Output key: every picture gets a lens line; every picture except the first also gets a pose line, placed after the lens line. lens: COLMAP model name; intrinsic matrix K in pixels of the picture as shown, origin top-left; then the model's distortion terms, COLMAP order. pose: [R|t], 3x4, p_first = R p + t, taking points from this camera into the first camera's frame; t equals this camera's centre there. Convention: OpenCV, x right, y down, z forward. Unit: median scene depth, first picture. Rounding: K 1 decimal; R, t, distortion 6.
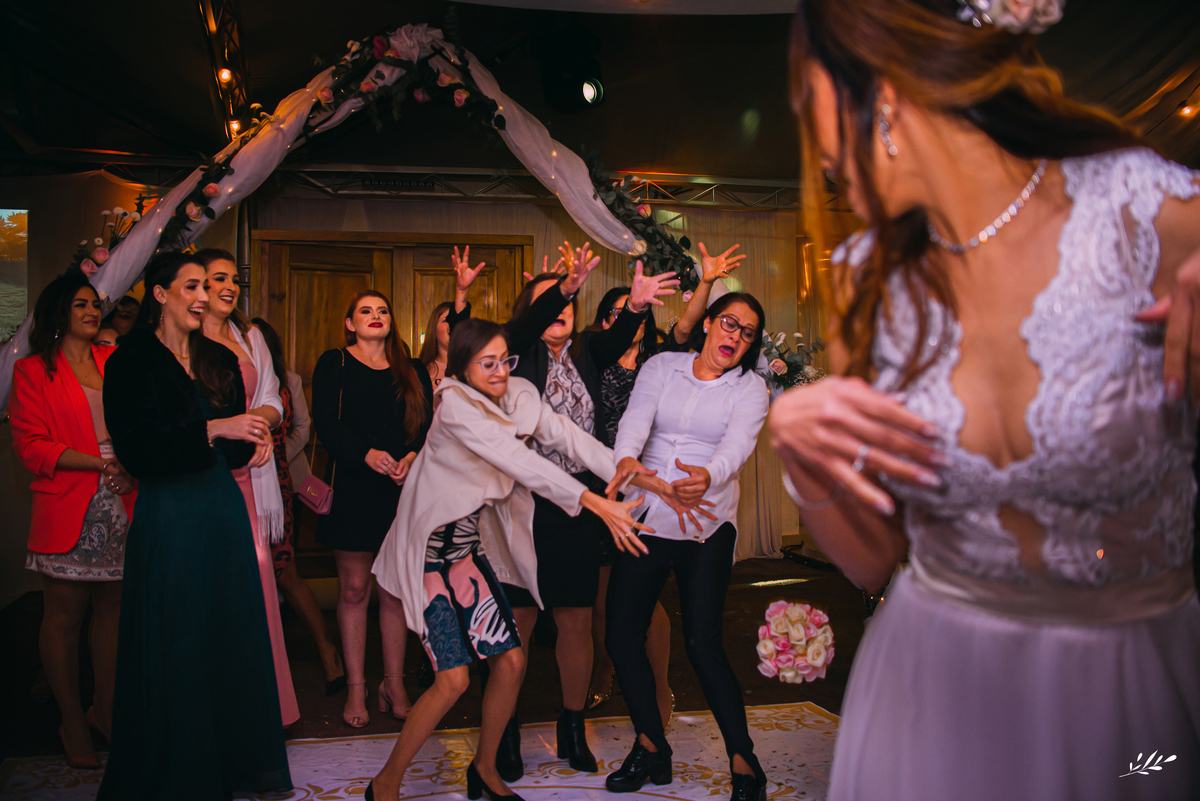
lens RADIAL K [[1266.5, 0, 600.0], [0, 1266.5, 400.5], [0, 0, 1]] dist [-0.057608, 0.164329]
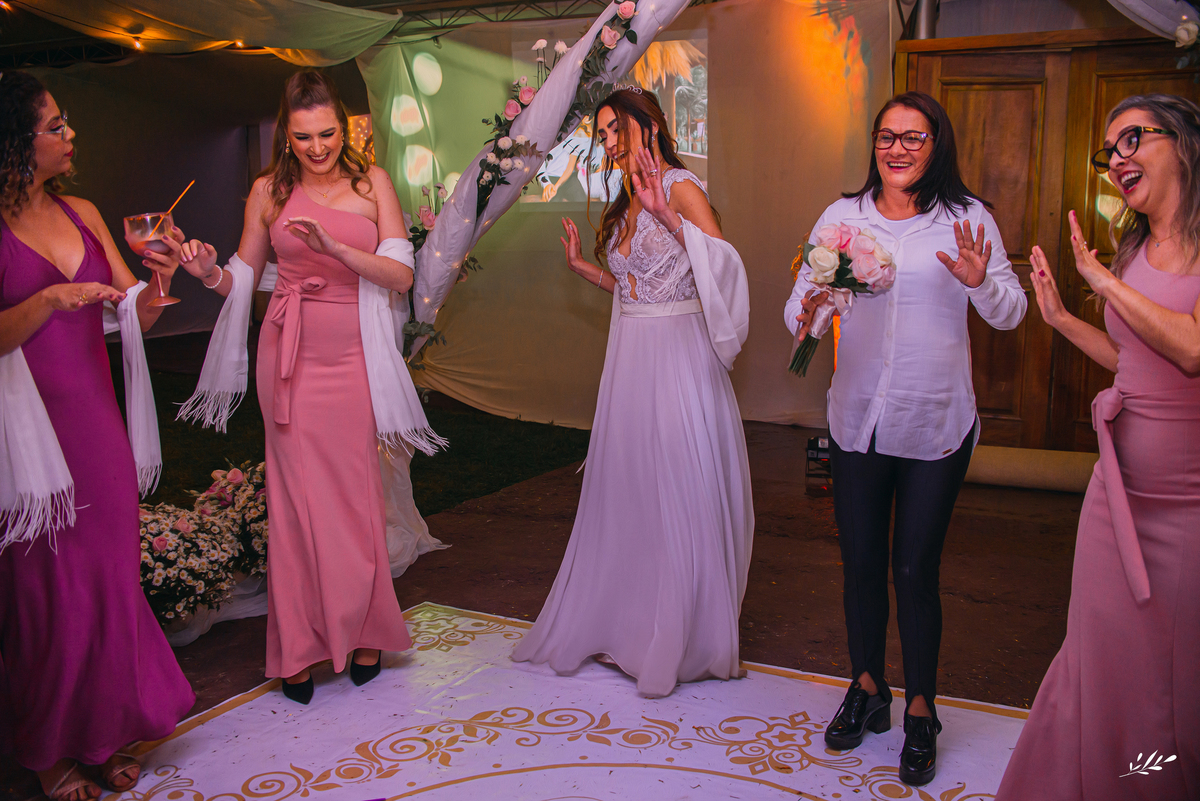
lens RADIAL K [[1232.7, 0, 601.5], [0, 1232.7, 393.1], [0, 0, 1]] dist [-0.043463, 0.001011]
pose [[0.733718, 0.103887, -0.671465, 0.242230], [-0.002883, 0.988709, 0.149820, -0.031145], [0.679448, -0.107990, 0.725733, 0.321877]]
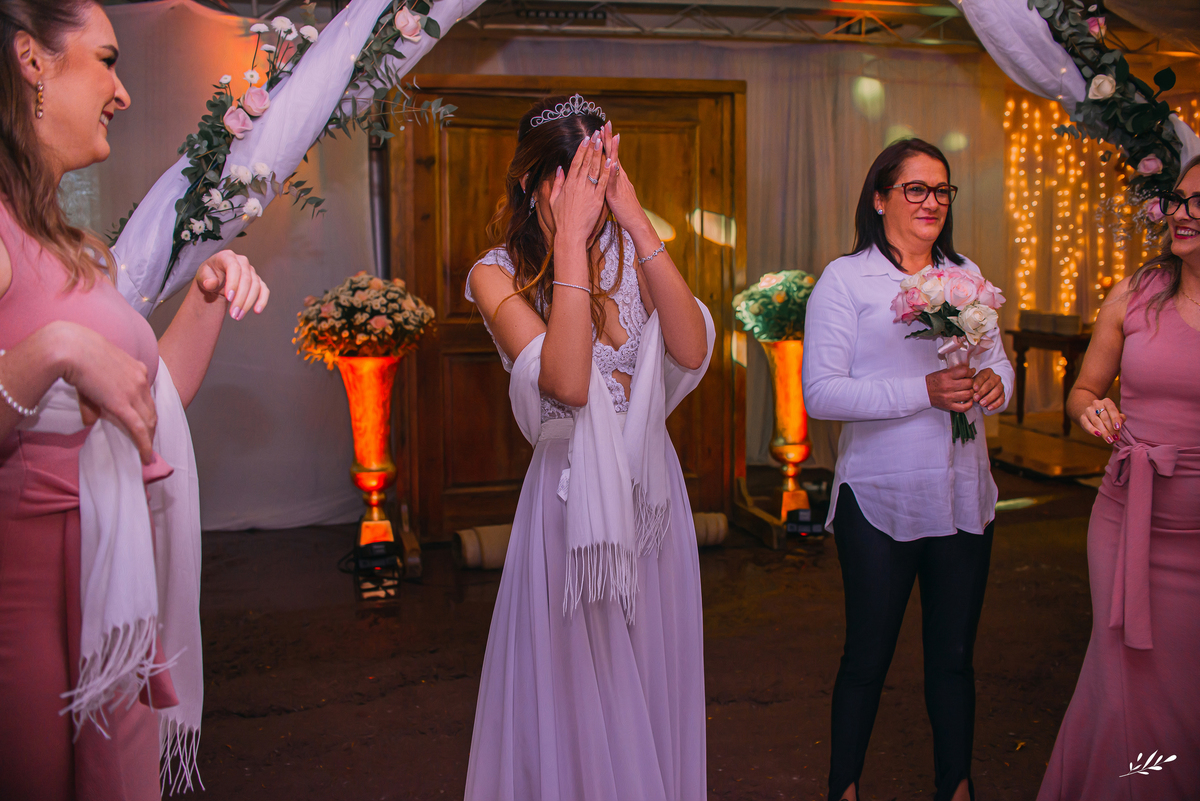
lens RADIAL K [[1194.4, 0, 601.9], [0, 1194.4, 342.3], [0, 0, 1]] dist [-0.055840, -0.002255]
pose [[0.999914, -0.004828, -0.012160, -0.205622], [0.005728, 0.997160, 0.075091, -0.039454], [0.011763, -0.075155, 0.997103, 0.399048]]
